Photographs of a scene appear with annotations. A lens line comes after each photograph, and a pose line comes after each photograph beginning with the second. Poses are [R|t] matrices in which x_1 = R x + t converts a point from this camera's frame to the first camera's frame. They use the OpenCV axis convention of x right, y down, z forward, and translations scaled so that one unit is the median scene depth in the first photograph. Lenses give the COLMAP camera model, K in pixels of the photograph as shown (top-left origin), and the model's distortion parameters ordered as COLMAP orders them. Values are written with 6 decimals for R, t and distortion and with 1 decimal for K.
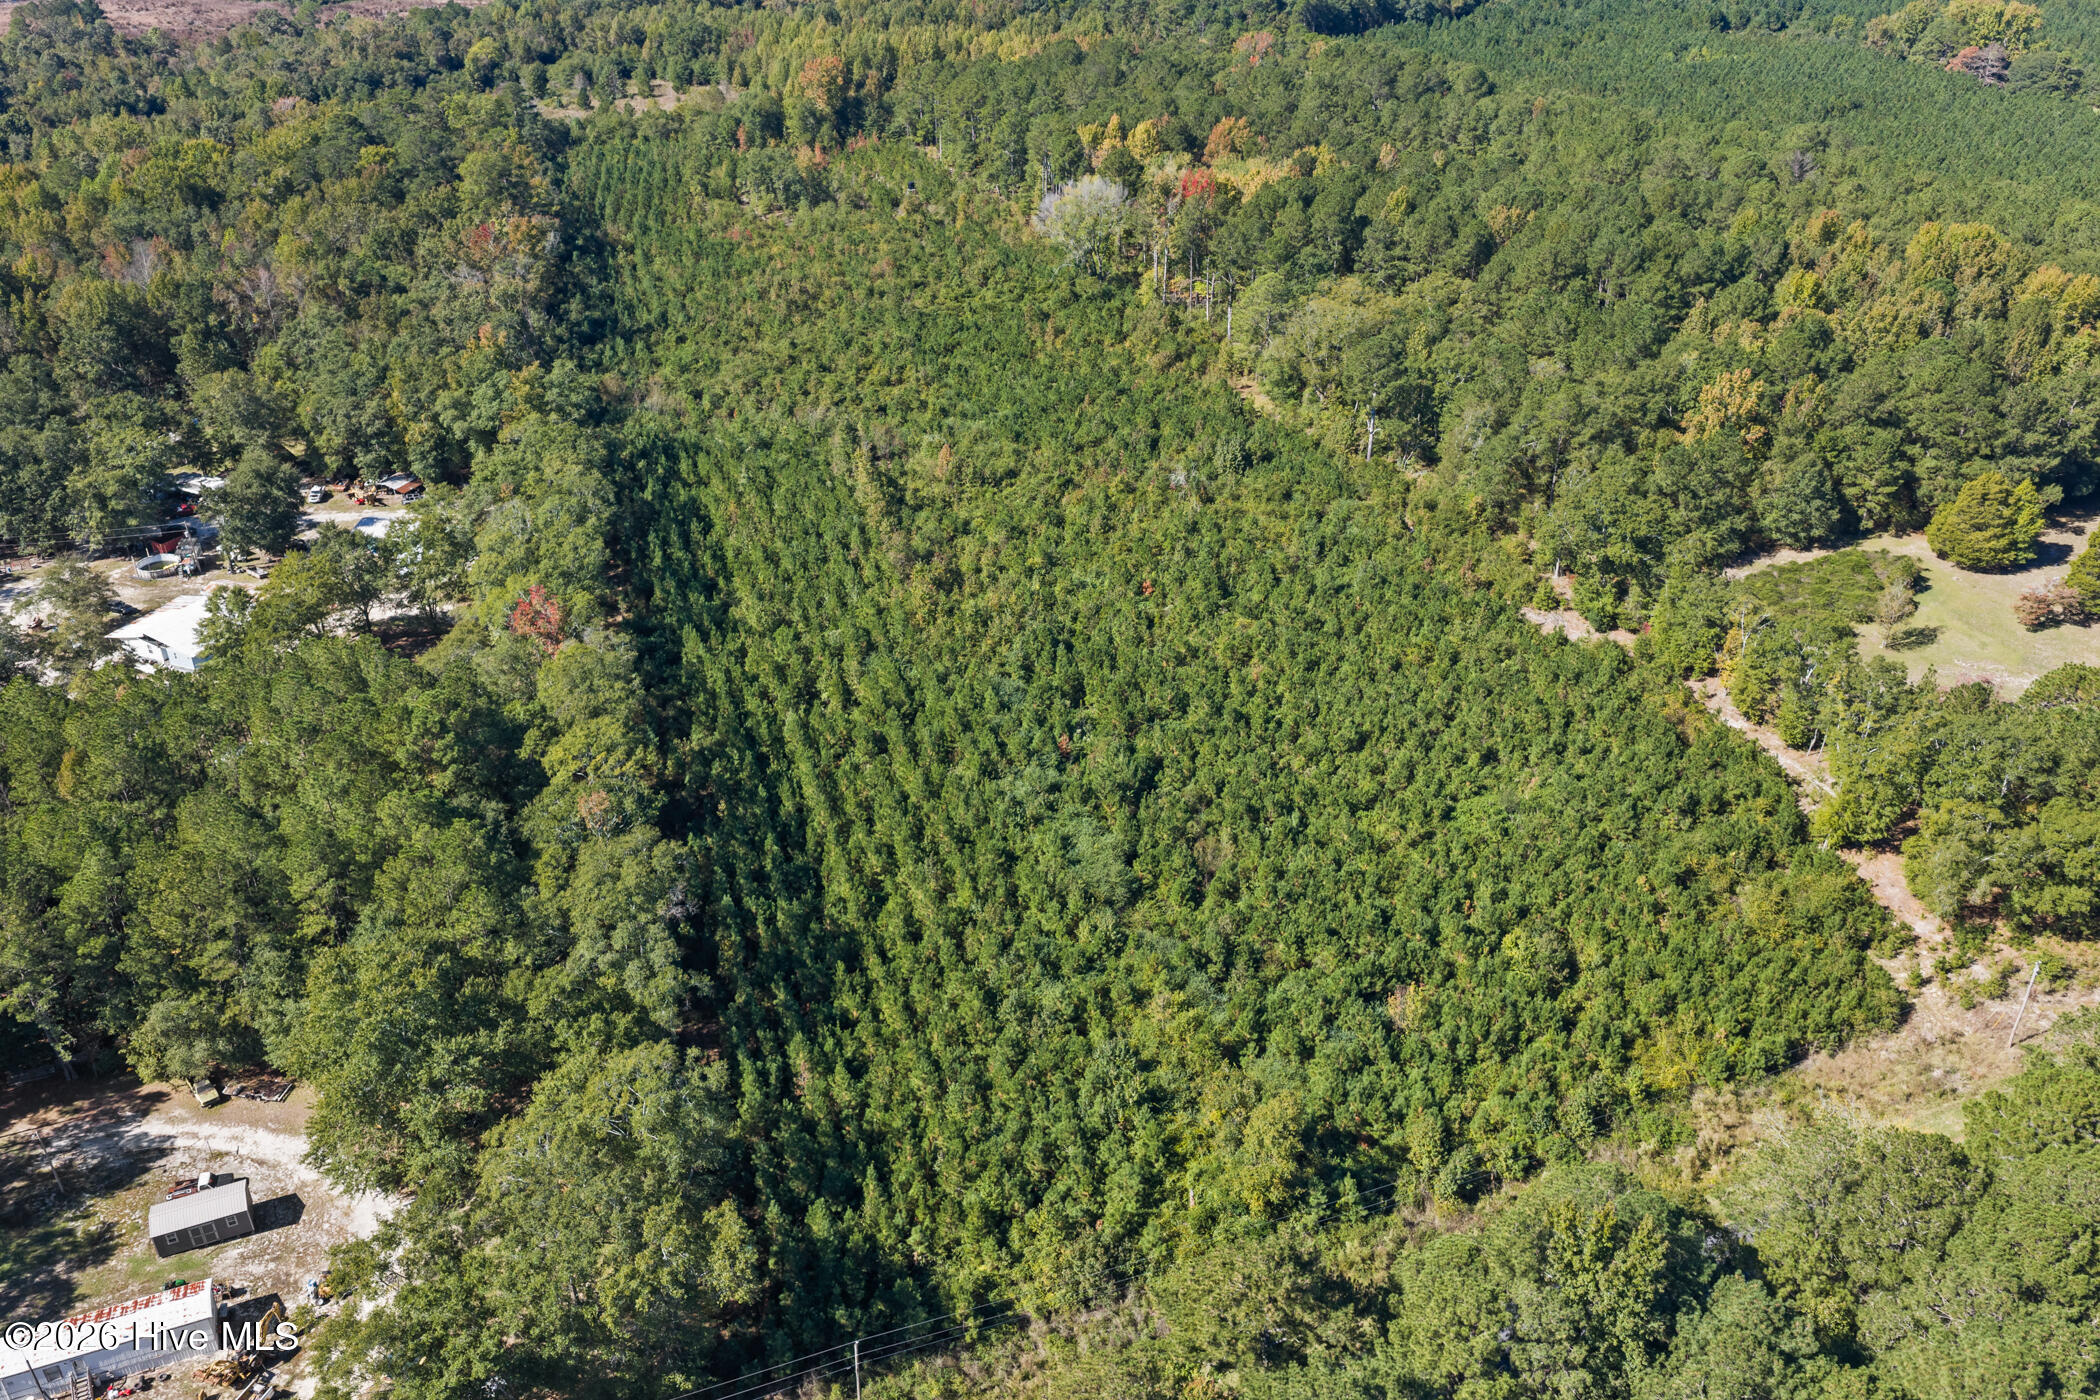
lens RADIAL K [[1760.4, 0, 1013.1], [0, 1760.4, 699.7], [0, 0, 1]] dist [-0.005209, 0.005758]
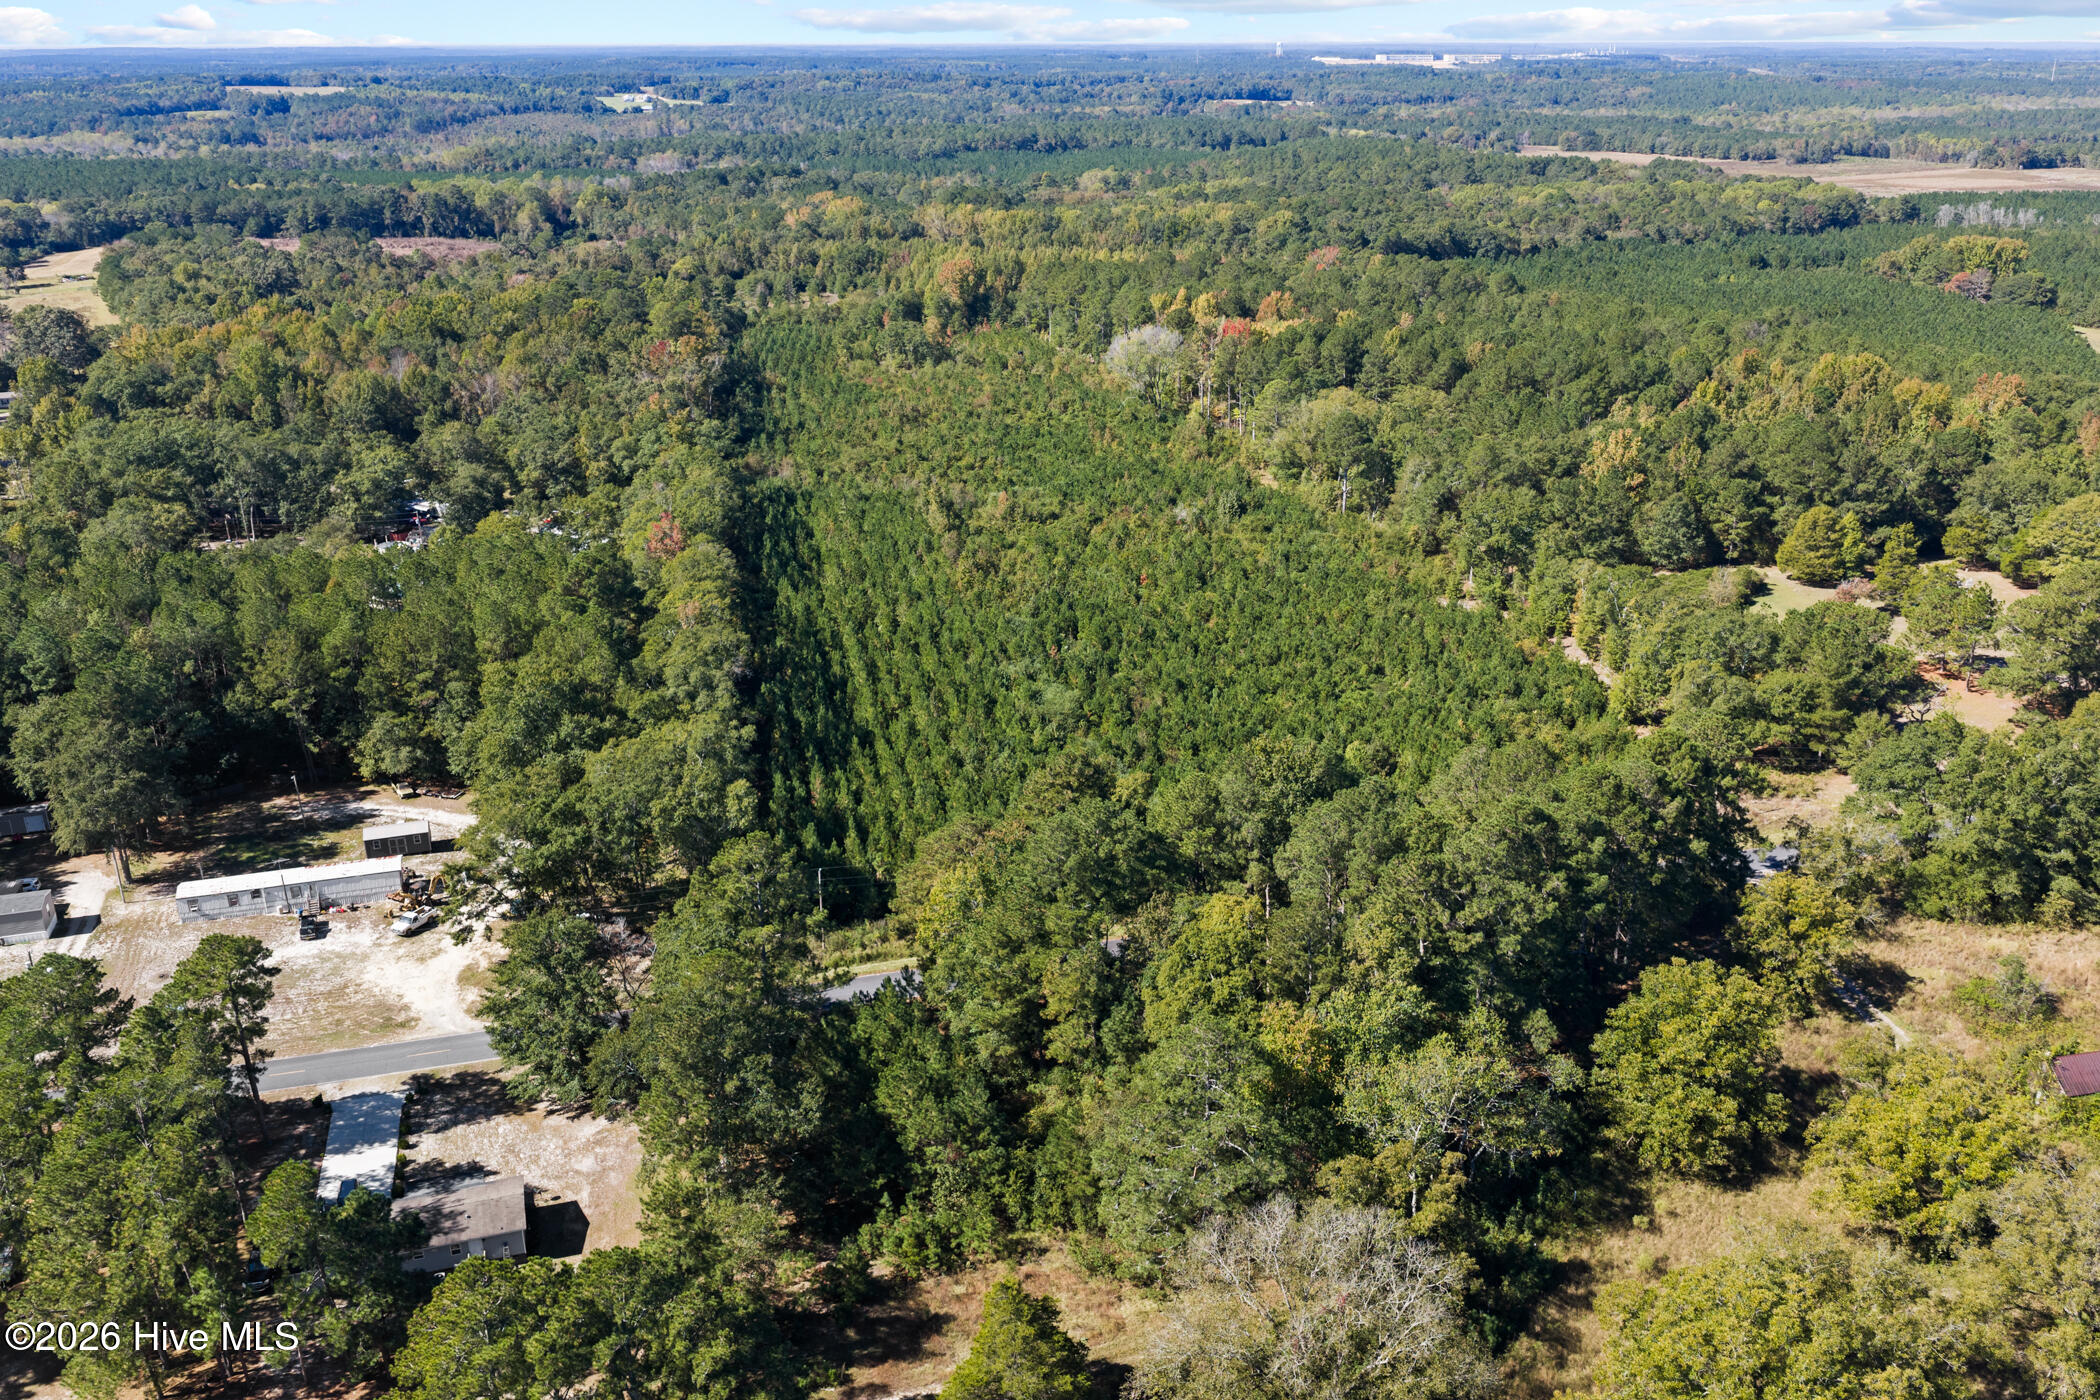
lens RADIAL K [[1721.2, 0, 1050.0], [0, 1721.2, 700.0], [0, 0, 1]] dist [0.003786, -0.009251]
pose [[0.996807, 0.032074, -0.073125, 0.092282], [-0.042667, 0.988031, -0.148239, 0.189471], [0.067495, 0.150885, 0.986244, -0.200345]]
